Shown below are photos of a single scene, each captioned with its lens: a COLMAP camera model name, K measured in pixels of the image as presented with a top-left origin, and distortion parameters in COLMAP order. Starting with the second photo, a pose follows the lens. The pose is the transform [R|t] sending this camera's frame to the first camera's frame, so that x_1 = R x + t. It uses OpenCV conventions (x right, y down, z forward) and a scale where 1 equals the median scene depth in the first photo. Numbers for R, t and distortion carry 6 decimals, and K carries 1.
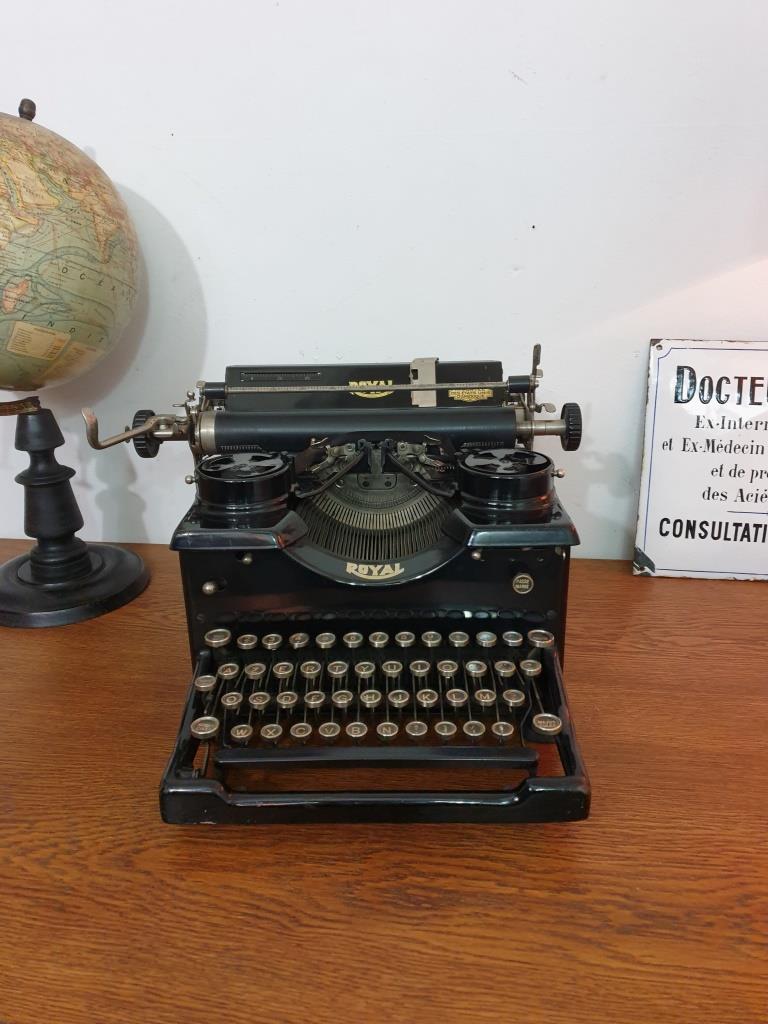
lens RADIAL K [[822.8, 0, 385.6], [0, 822.8, 489.1], [0, 0, 1]] dist [-0.017574, 0.072082]
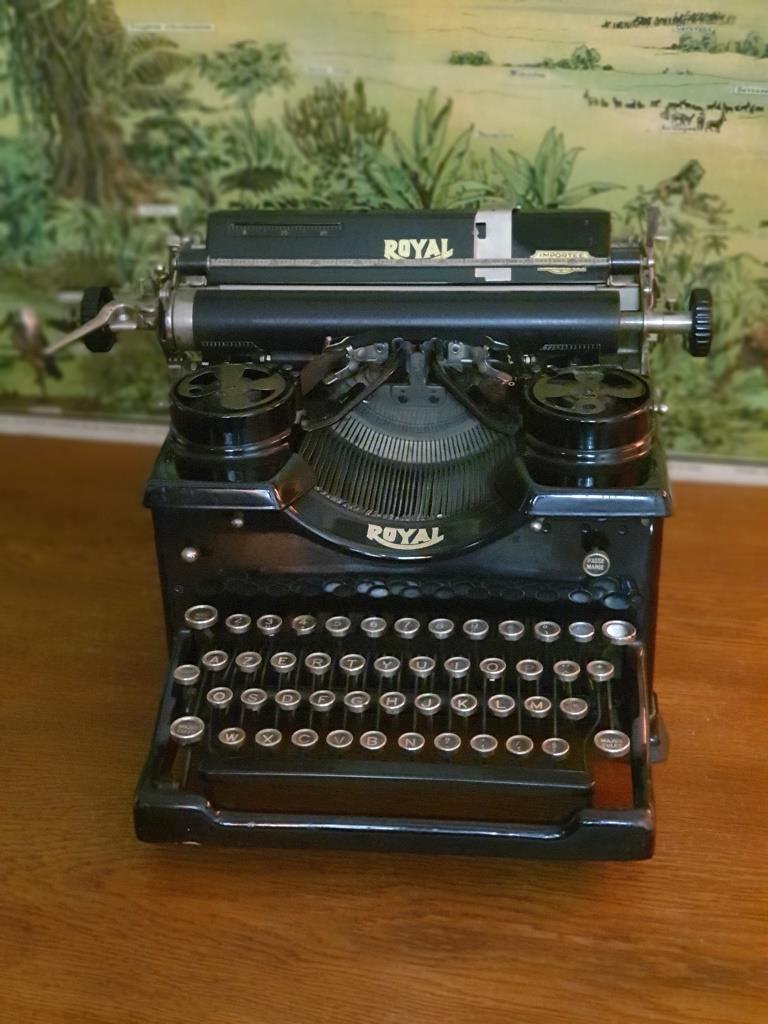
lens RADIAL K [[1596.5, 0, 384.0], [0, 1596.5, 512.0], [0, 0, 1]] dist [-0.005977, 0.239376]
pose [[0.996859, 0.028411, -0.073923, 0.086505], [-0.014597, 0.983357, 0.181097, -0.215382], [0.077838, -0.179449, 0.980683, -0.500285]]
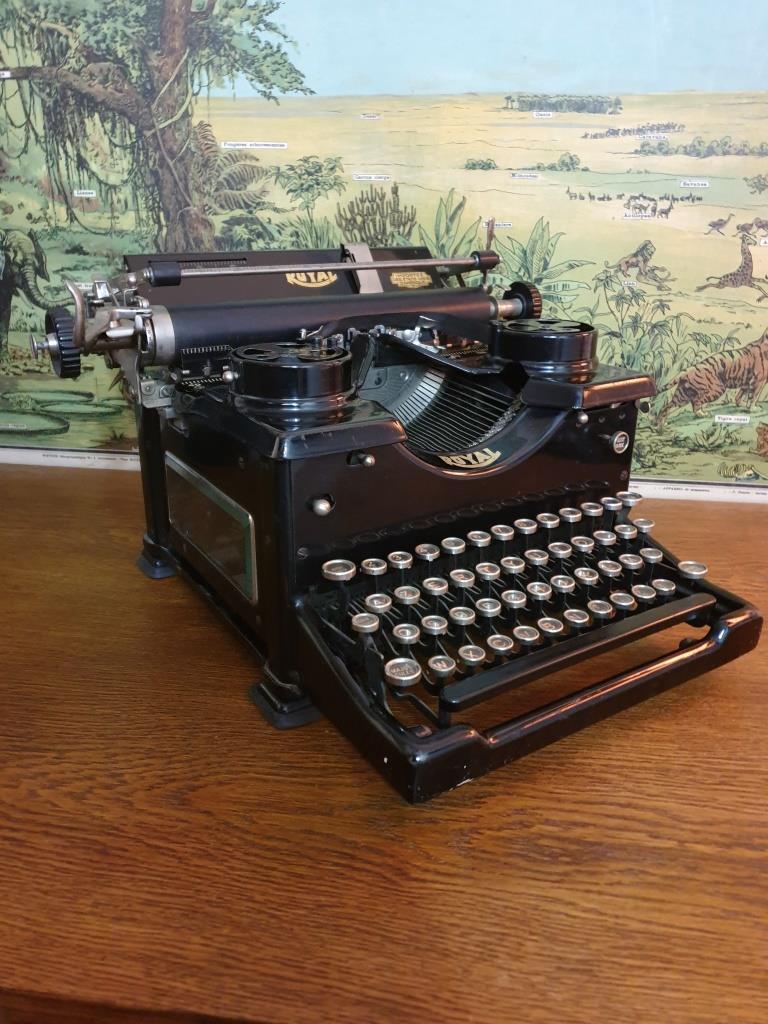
lens RADIAL K [[821.7, 0, 394.9], [0, 821.7, 505.4], [0, 0, 1]] dist [-0.021825, 0.079815]
pose [[0.999572, 0.026663, 0.012022, -0.121041], [-0.026956, 0.999327, 0.024892, 0.137763], [-0.011350, -0.025205, 0.999618, 0.202450]]
